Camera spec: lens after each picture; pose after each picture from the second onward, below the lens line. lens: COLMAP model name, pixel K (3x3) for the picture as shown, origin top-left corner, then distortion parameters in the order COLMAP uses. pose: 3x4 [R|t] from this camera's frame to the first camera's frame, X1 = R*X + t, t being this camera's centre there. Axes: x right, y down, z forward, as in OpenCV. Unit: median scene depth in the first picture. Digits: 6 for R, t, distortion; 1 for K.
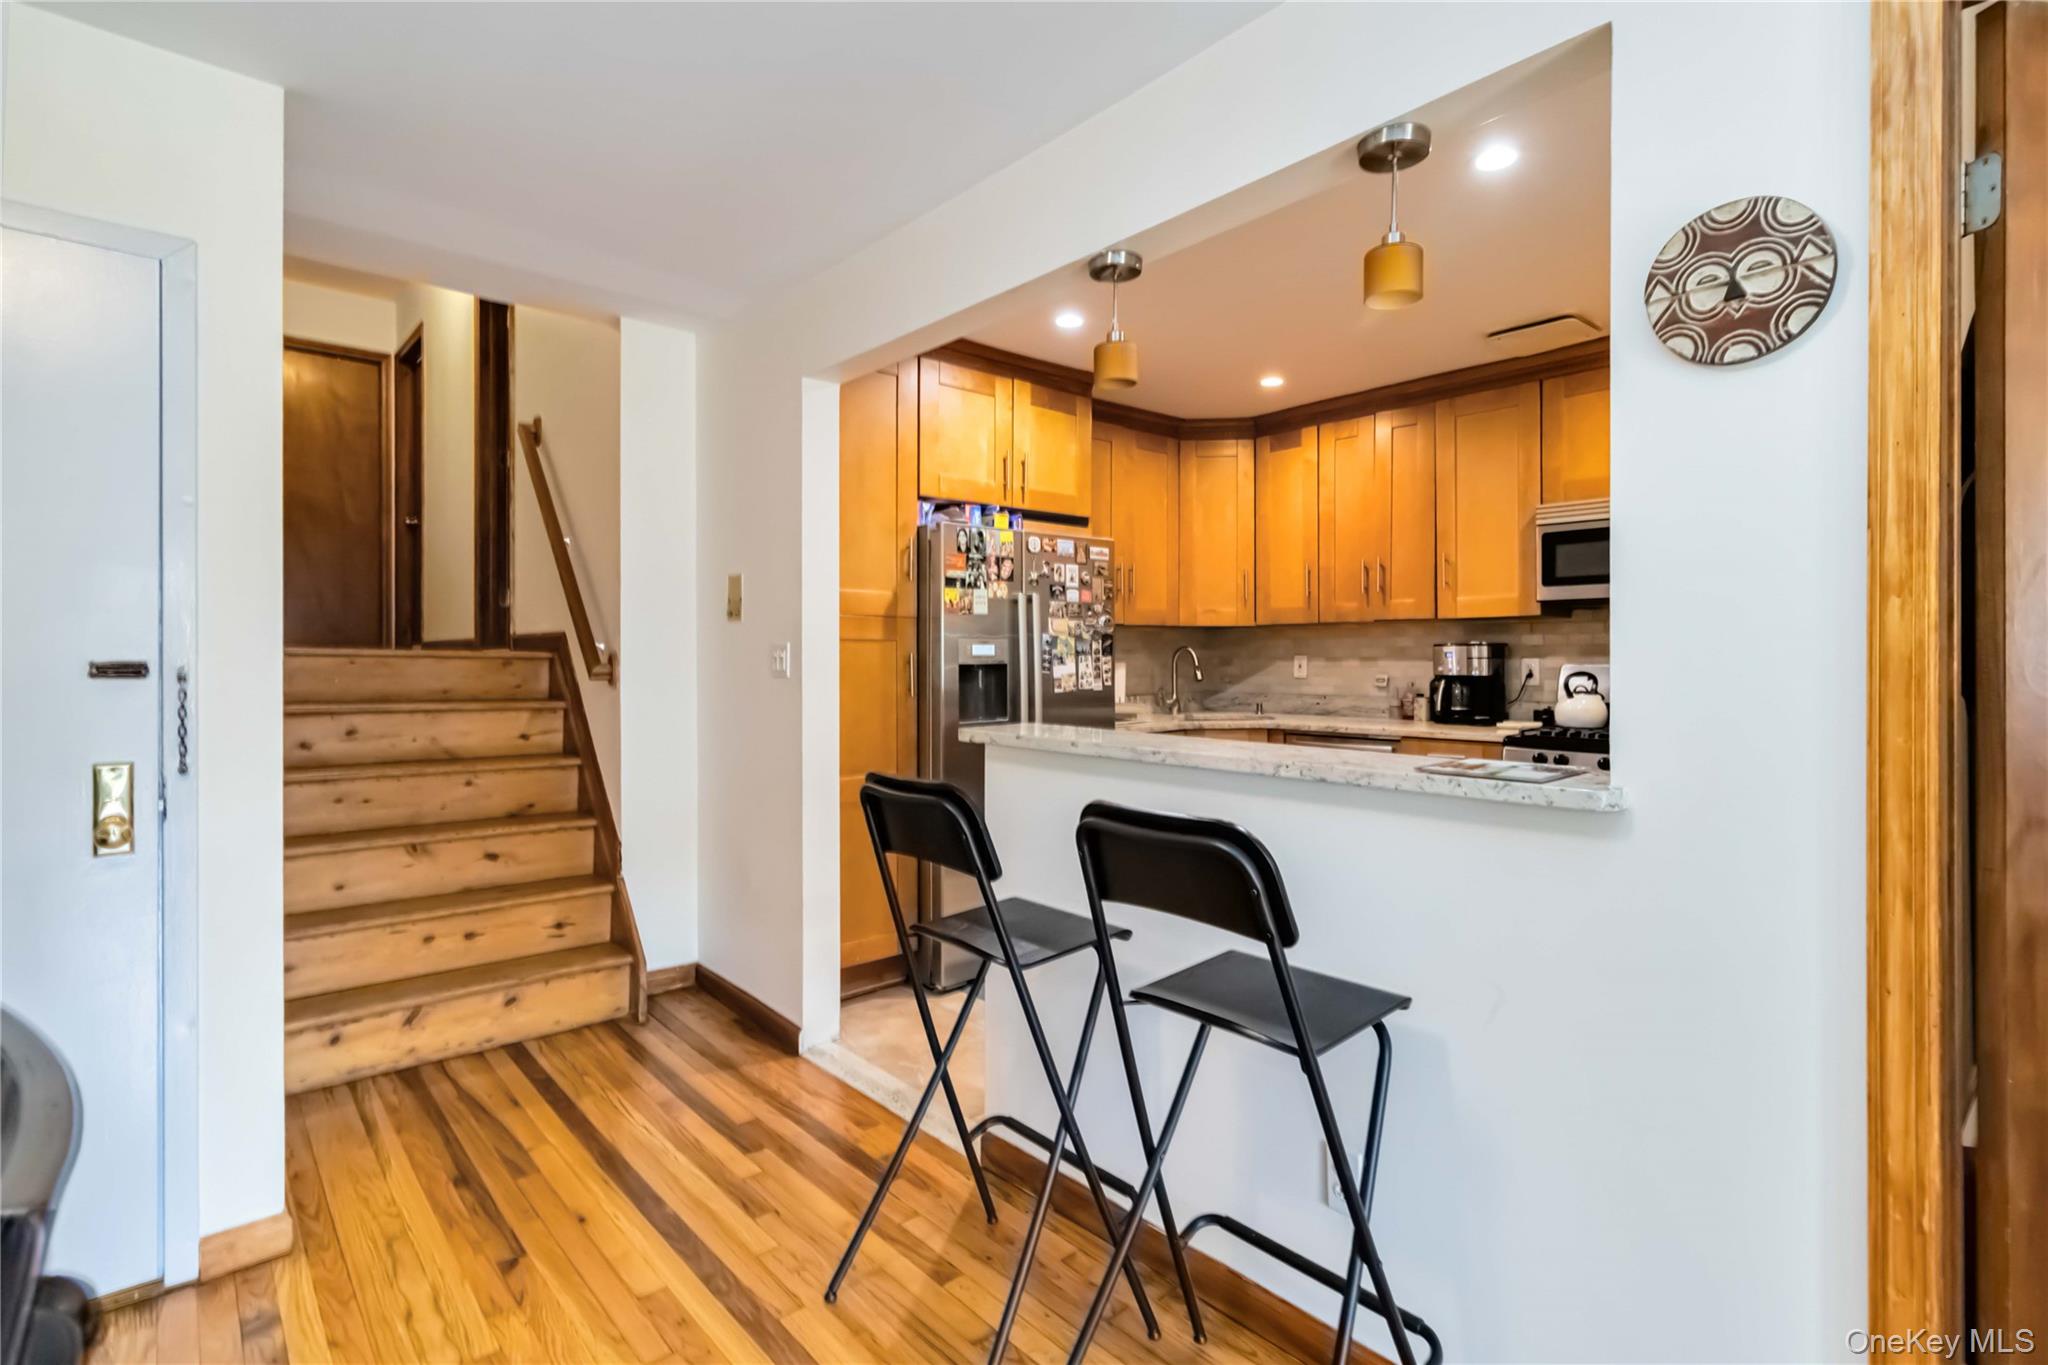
lens RADIAL K [[985.1, 0, 1077.8], [0, 985.1, 651.5], [0, 0, 1]] dist [-0.001764, 0.000684]
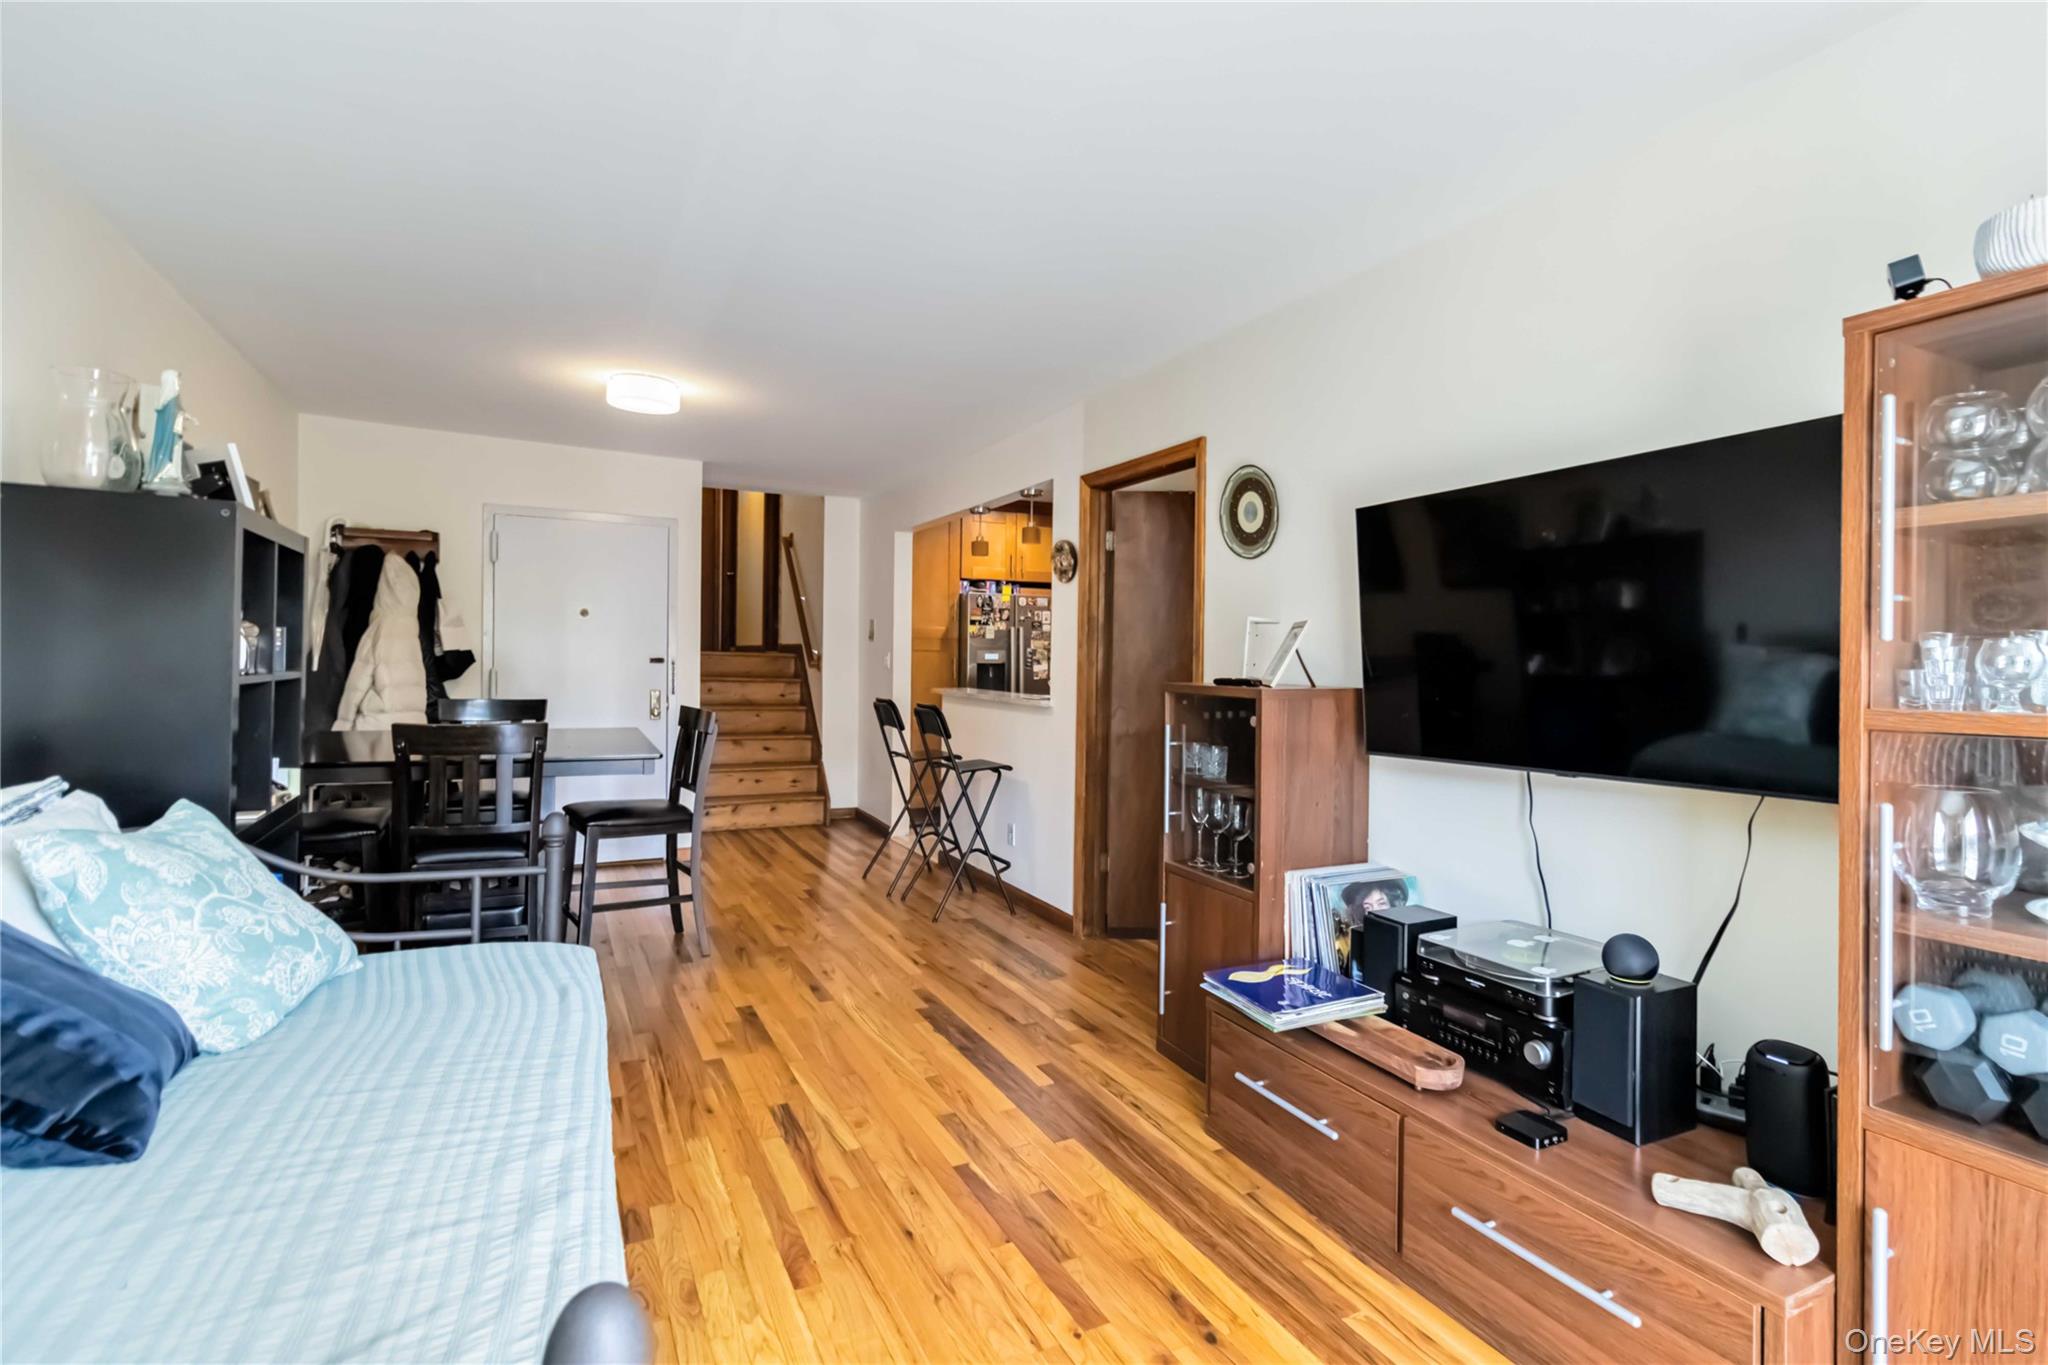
lens RADIAL K [[965.1, 0, 1060.2], [0, 965.1, 664.0], [0, 0, 1]] dist [-0.000154, 0.000057]
pose [[0.967240, 0.016154, -0.253349, 0.543405], [-0.013552, 0.999836, 0.012013, -0.011929], [0.253502, -0.008186, 0.967300, -0.857602]]
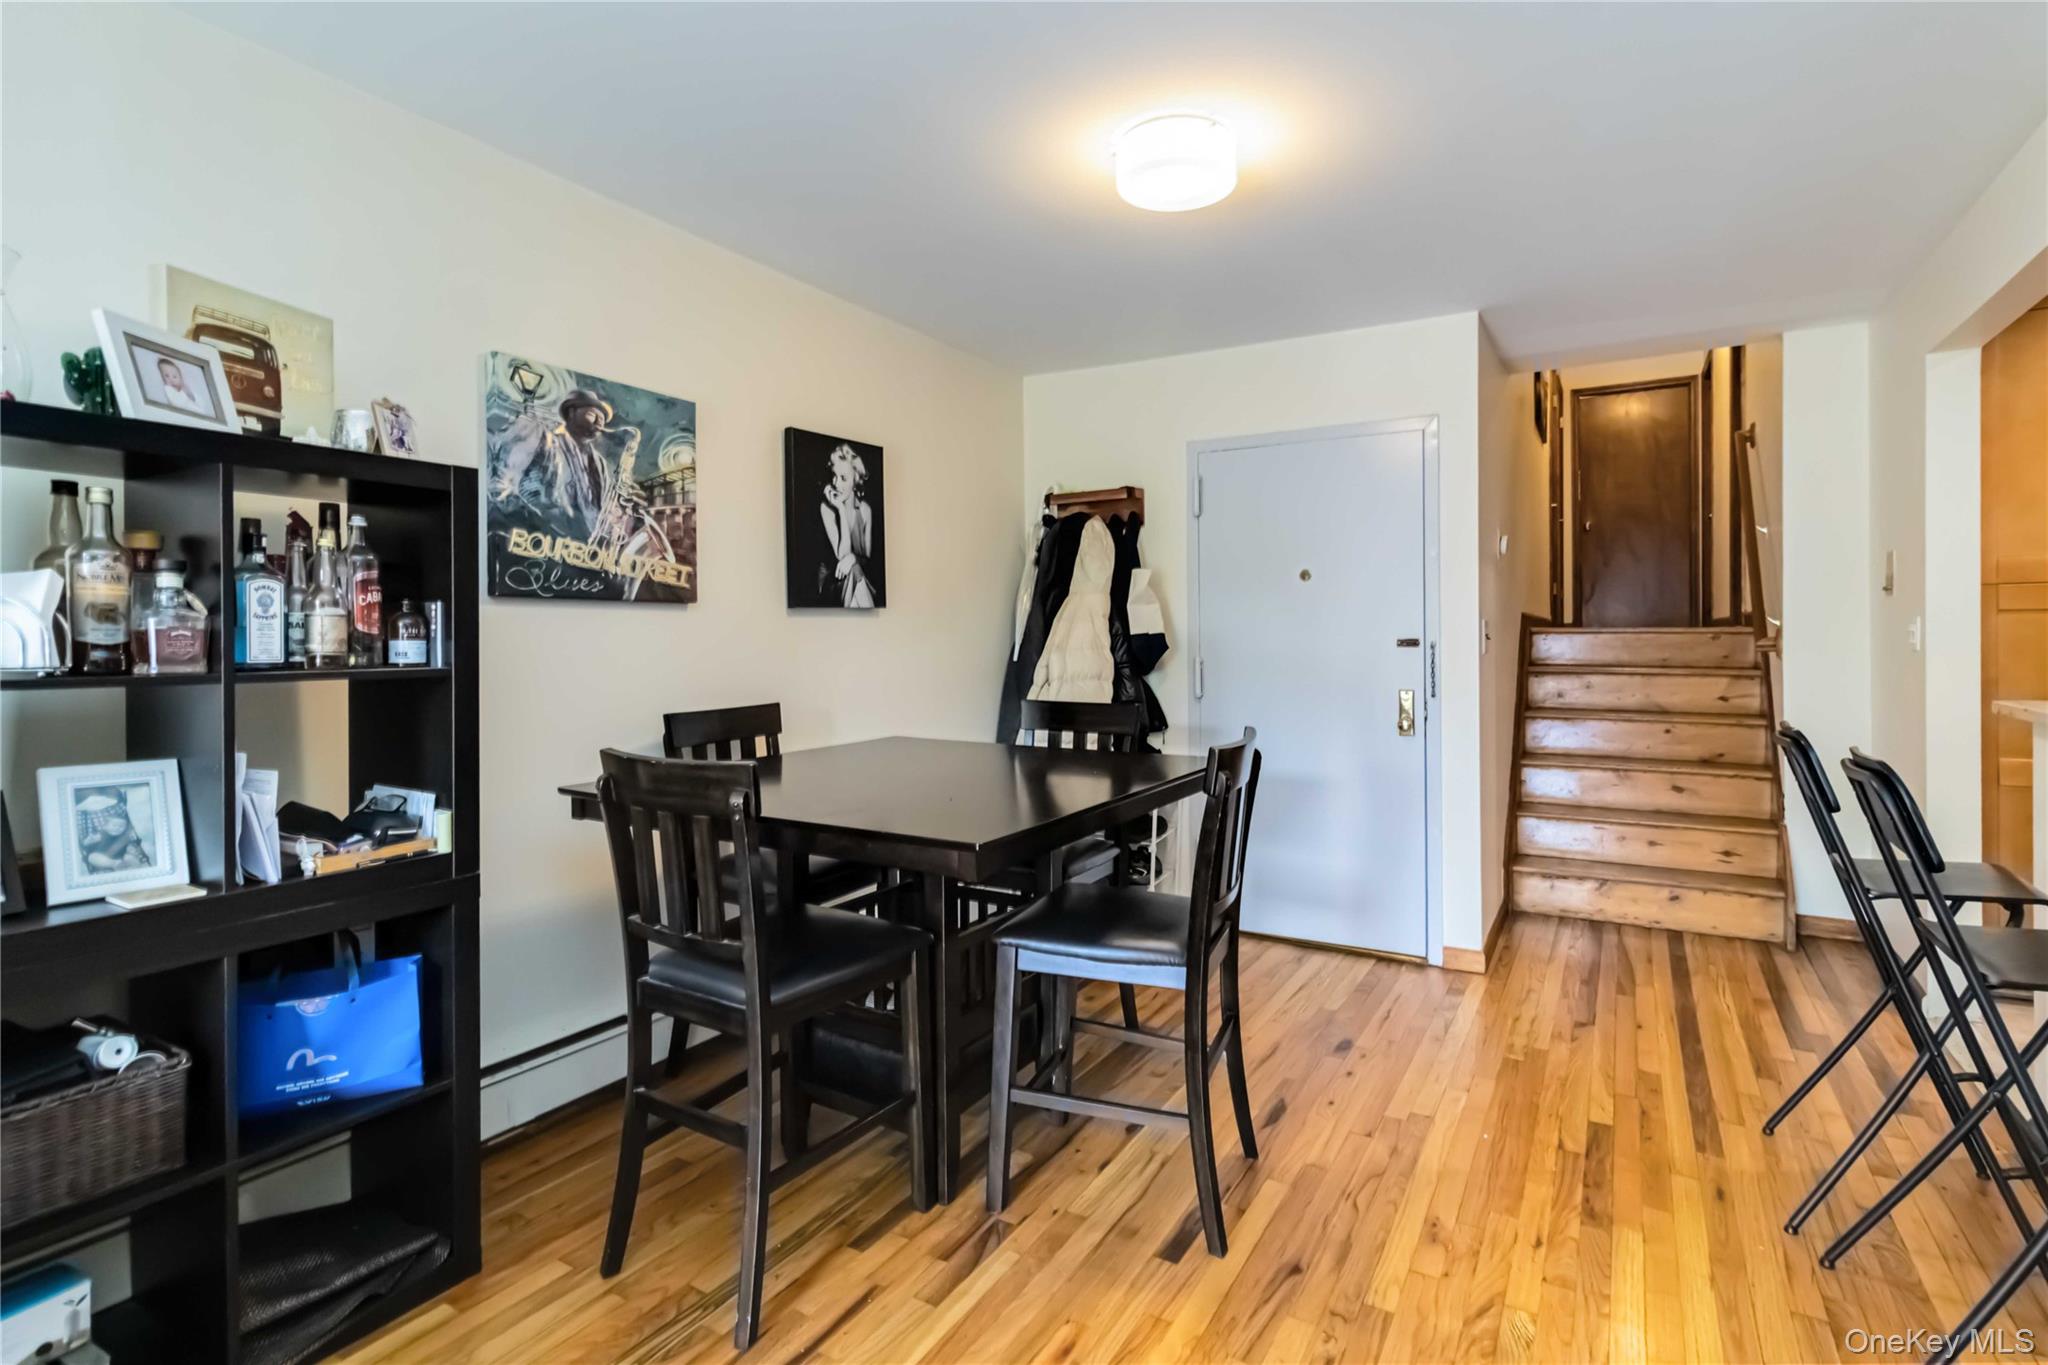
lens RADIAL K [[965.1, 0, 1060.2], [0, 965.1, 664.0], [0, 0, 1]] dist [-0.000154, 0.000057]
pose [[0.288843, 0.022212, -0.957119, 0.354624], [0.015119, 0.999500, 0.027758, -0.000883], [0.957257, -0.022488, 0.288363, -0.120930]]
